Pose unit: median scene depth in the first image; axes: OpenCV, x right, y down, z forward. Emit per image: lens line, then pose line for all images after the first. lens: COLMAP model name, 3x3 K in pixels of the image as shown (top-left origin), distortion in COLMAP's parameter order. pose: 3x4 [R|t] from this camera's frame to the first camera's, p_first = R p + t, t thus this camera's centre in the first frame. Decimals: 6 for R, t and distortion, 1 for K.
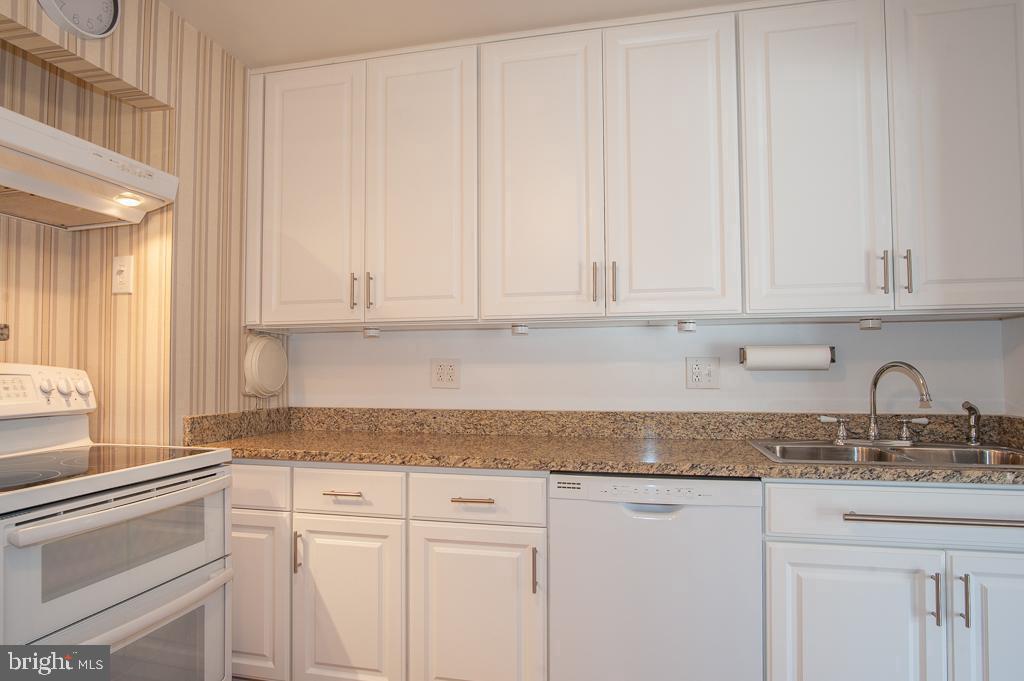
lens RADIAL K [[606.9, 0, 509.6], [0, 606.9, 353.6], [0, 0, 1]] dist [-0.024961, 0.004999]
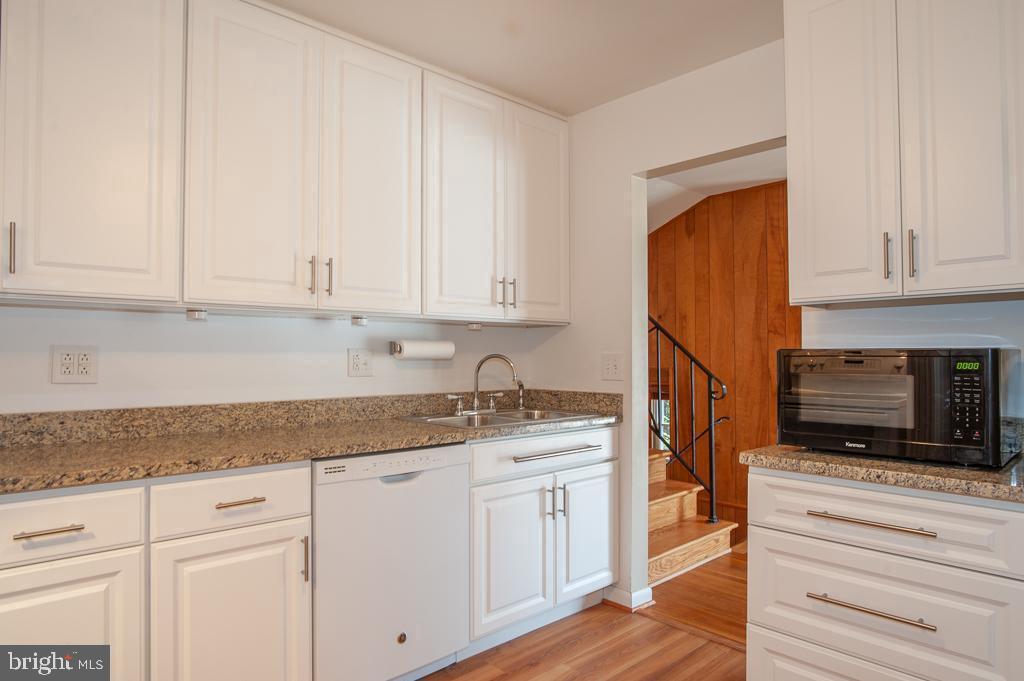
lens RADIAL K [[606.9, 0, 509.6], [0, 606.9, 353.6], [0, 0, 1]] dist [-0.024961, 0.004999]
pose [[0.569260, 0.008150, 0.822117, -0.515765], [-0.021706, 0.999751, 0.005119, 0.003564], [-0.821871, -0.020759, 0.569295, 0.136755]]
